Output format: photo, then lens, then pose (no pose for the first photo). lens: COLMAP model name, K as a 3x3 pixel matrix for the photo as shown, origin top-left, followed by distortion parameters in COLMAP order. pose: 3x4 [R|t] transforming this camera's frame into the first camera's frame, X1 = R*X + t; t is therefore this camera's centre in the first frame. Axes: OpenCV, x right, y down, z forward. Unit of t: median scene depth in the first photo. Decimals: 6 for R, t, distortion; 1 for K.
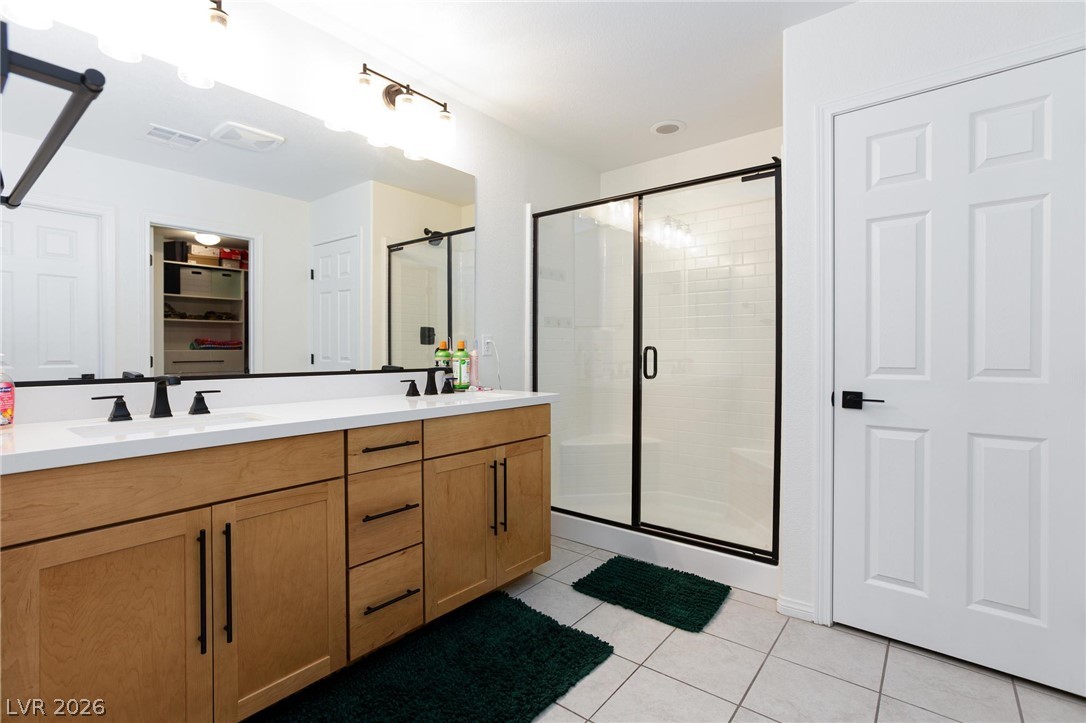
lens RADIAL K [[497.5, 0, 544.2], [0, 497.5, 354.0], [0, 0, 1]] dist [-0.002440, 0.000797]
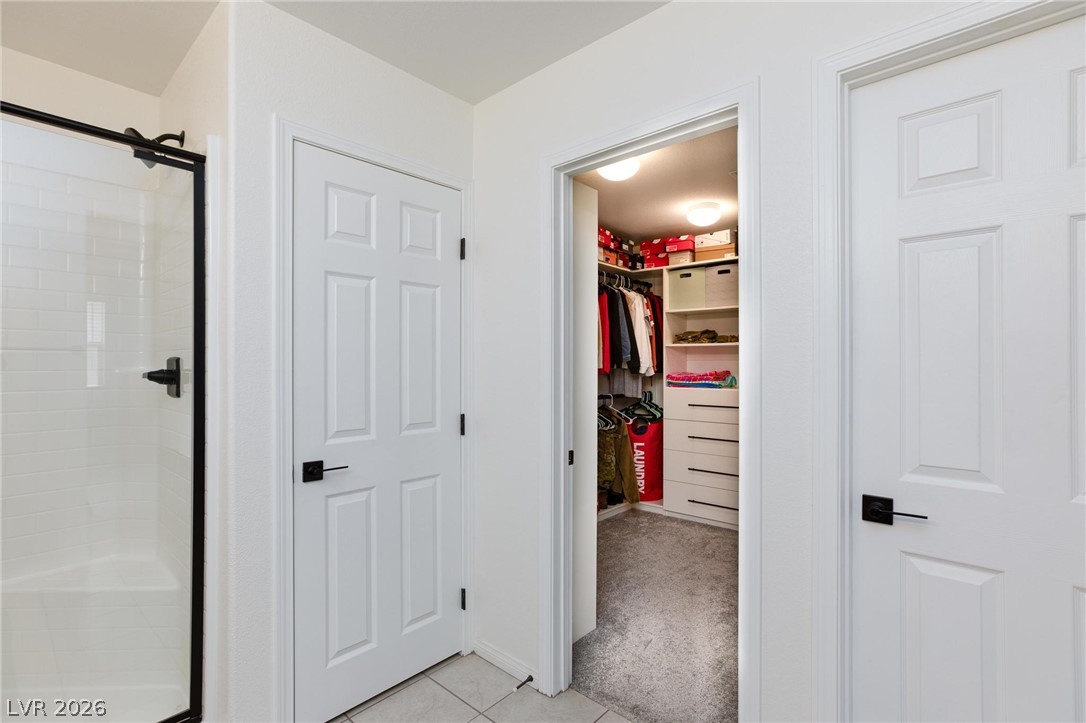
lens RADIAL K [[506.2, 0, 538.3], [0, 506.2, 364.7], [0, 0, 1]] dist [-0.017565, 0.007204]
pose [[0.083144, -0.001284, 0.996537, -0.252060], [0.007454, 0.999972, 0.000667, -0.099748], [-0.996510, 0.007372, 0.083152, 0.556331]]
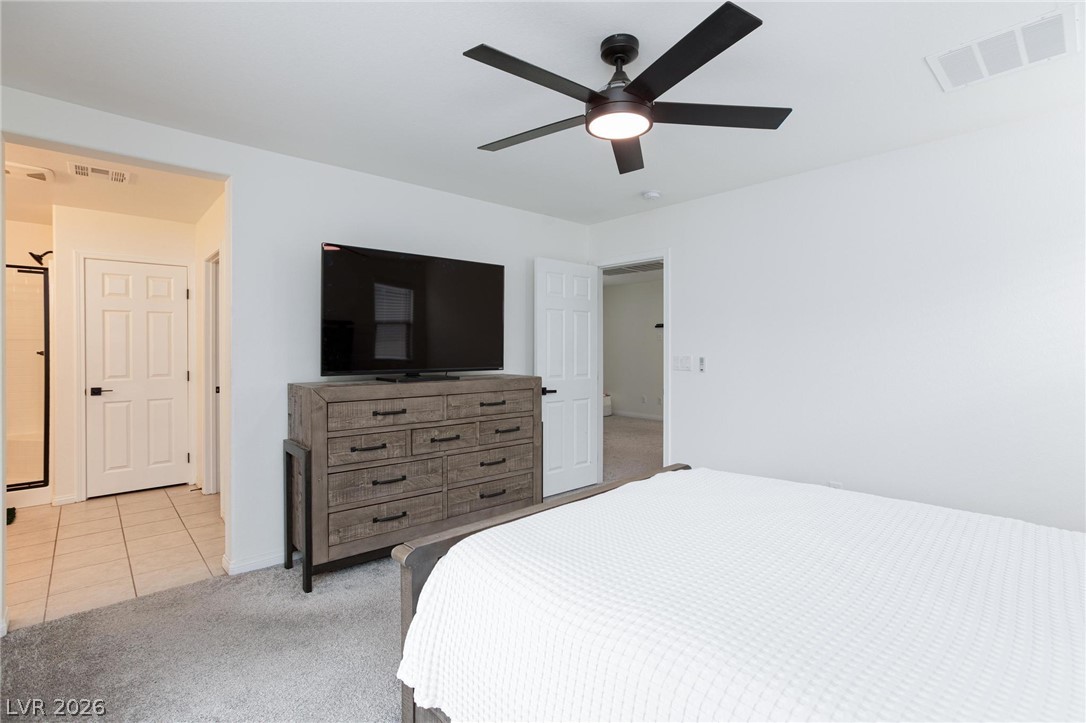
lens RADIAL K [[506.2, 0, 546.6], [0, 506.2, 351.7], [0, 0, 1]] dist [-0.017565, 0.007204]
pose [[0.162554, -0.004152, 0.986691, -1.296817], [0.009328, 0.999953, 0.002671, -0.073377], [-0.986656, 0.008770, 0.162585, -1.381194]]
